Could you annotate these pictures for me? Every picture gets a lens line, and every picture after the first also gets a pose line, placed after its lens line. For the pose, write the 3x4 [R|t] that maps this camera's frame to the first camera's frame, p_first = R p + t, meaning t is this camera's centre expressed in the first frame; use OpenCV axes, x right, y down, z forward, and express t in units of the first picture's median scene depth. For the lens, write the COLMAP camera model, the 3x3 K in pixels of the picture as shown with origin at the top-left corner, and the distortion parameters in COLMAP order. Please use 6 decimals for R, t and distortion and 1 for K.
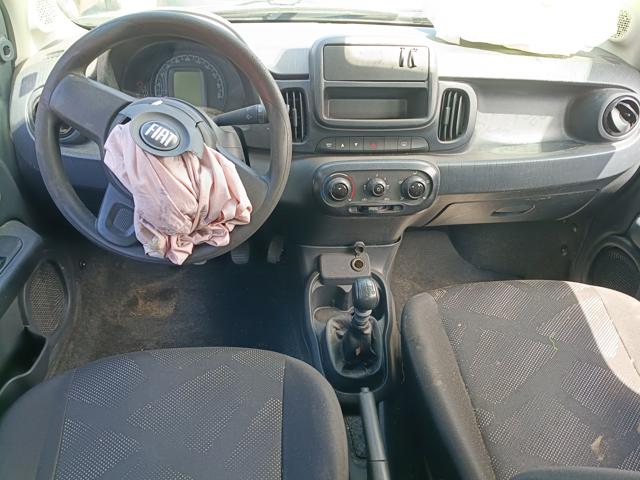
lens RADIAL K [[474.4, 0, 320.0], [0, 474.4, 240.0], [0, 0, 1]] dist [0.042815, -0.119458]
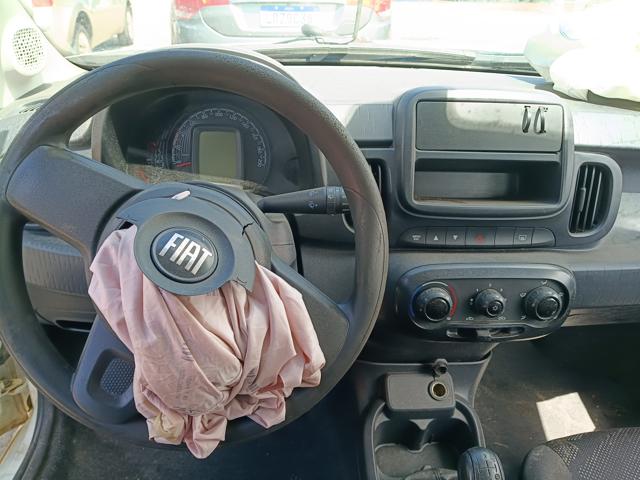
lens RADIAL K [[490.2, 0, 320.0], [0, 490.2, 240.0], [0, 0, 1]] dist [0.094292, -0.249775]
pose [[0.999644, 0.021201, -0.016184, -0.115082], [-0.022470, 0.996317, -0.082746, -0.137658], [0.014370, 0.083080, 0.996439, 0.283426]]
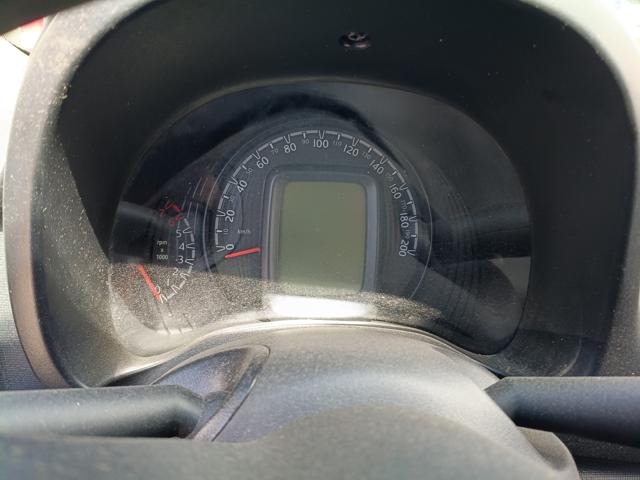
lens RADIAL K [[490.2, 0, 320.0], [0, 490.2, 240.0], [0, 0, 1]] dist [0.094292, -0.249775]
pose [[0.999695, 0.022831, 0.009409, -0.300851], [-0.021077, 0.987434, -0.156619, -0.278571], [-0.012866, 0.156372, 0.987614, 0.722668]]
